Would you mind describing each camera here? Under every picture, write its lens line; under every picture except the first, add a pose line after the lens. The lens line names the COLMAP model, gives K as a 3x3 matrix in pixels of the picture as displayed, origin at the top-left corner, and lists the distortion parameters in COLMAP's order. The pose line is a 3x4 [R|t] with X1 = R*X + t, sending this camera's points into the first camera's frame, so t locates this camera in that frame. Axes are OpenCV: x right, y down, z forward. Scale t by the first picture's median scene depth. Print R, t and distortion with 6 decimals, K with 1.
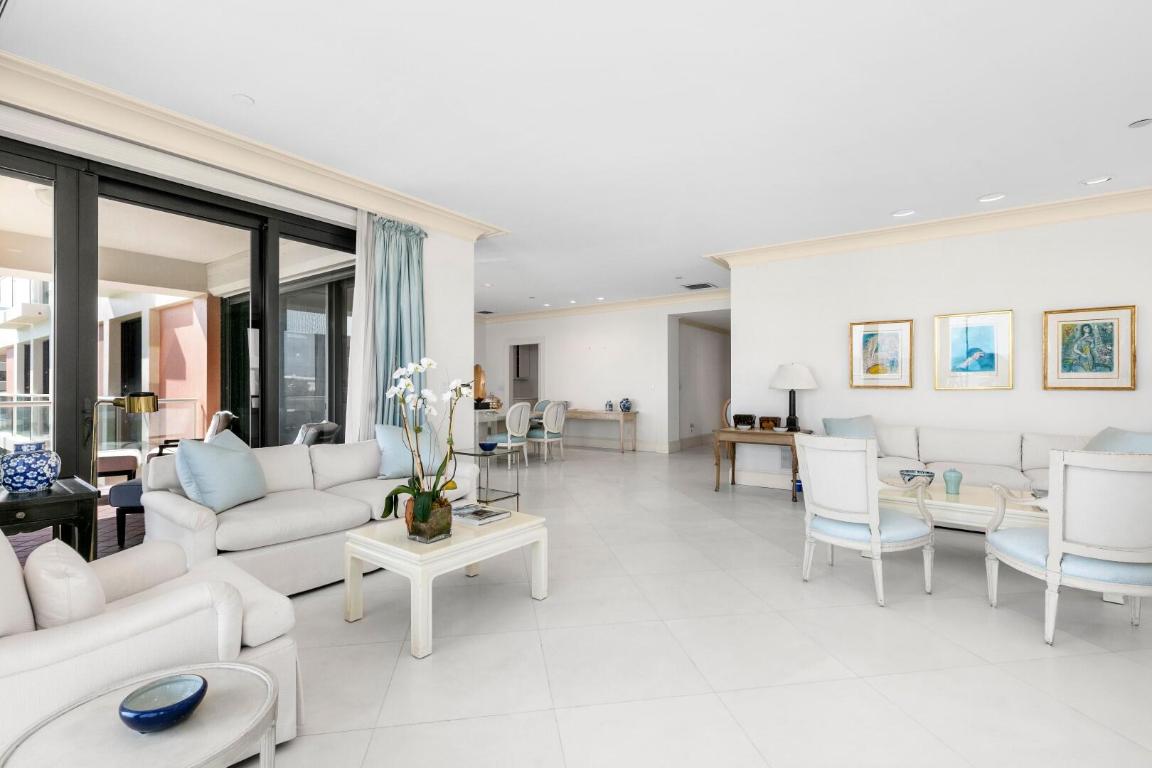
lens RADIAL K [[518.0, 0, 572.4], [0, 518.0, 387.6], [0, 0, 1]] dist [-0.001610, 0.000244]
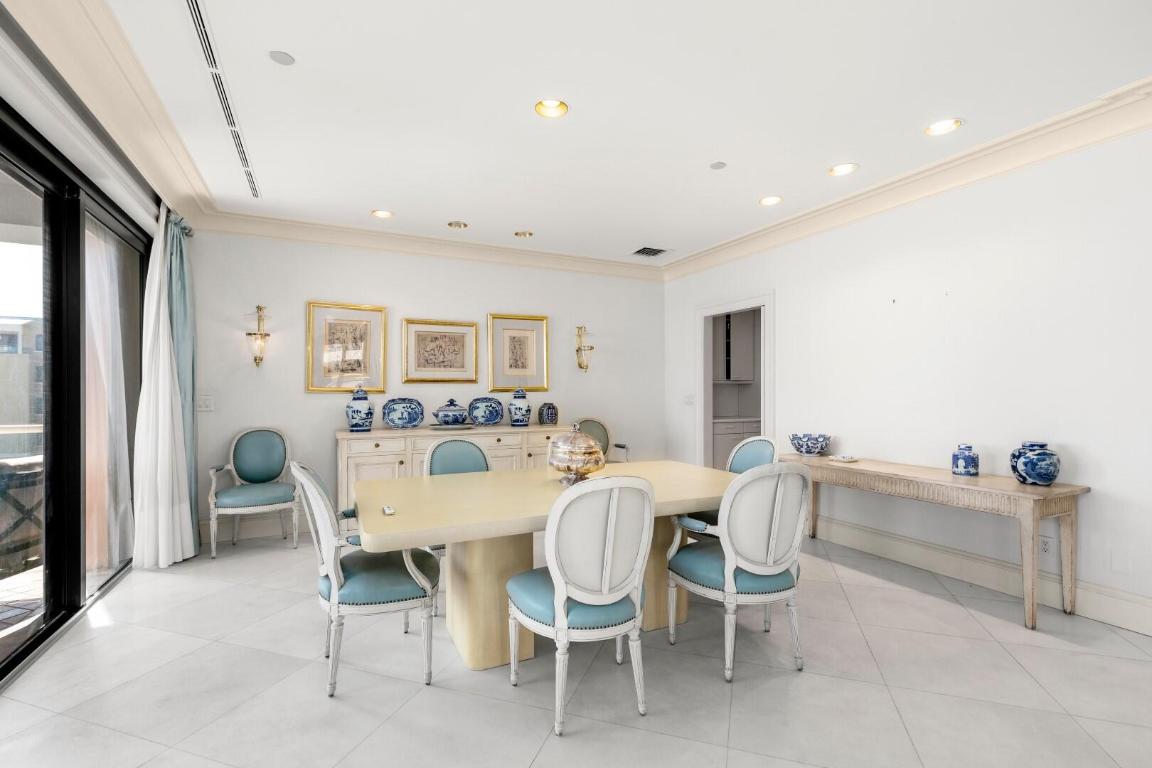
lens RADIAL K [[518.0, 0, 572.4], [0, 518.0, 387.6], [0, 0, 1]] dist [-0.001610, 0.000244]
pose [[0.879334, -0.005616, -0.476173, 0.008698], [0.001767, 0.999962, -0.008530, -0.011660], [0.476203, 0.006660, 0.879310, 0.705920]]
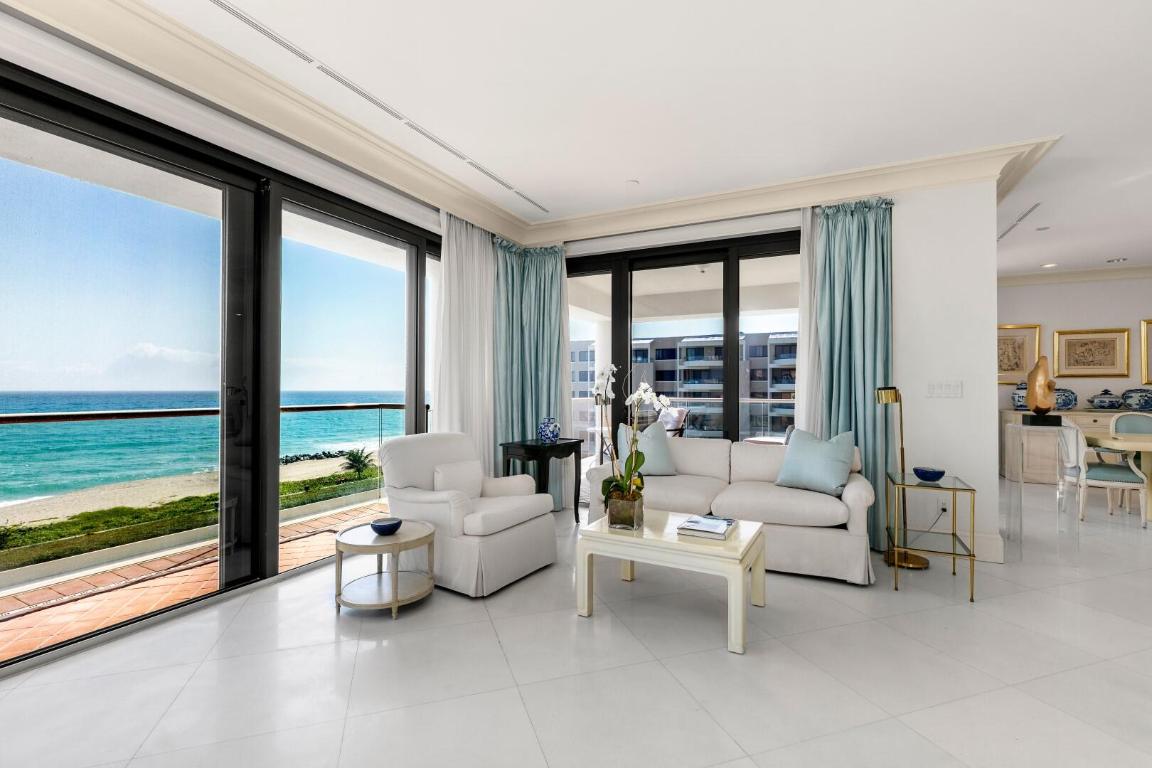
lens RADIAL K [[518.0, 0, 572.4], [0, 518.0, 387.6], [0, 0, 1]] dist [-0.001610, 0.000244]
pose [[0.164035, -0.000642, -0.986454, 0.252956], [-0.004976, 0.999987, -0.001478, -0.001346], [0.986442, 0.005151, 0.164030, 0.219447]]
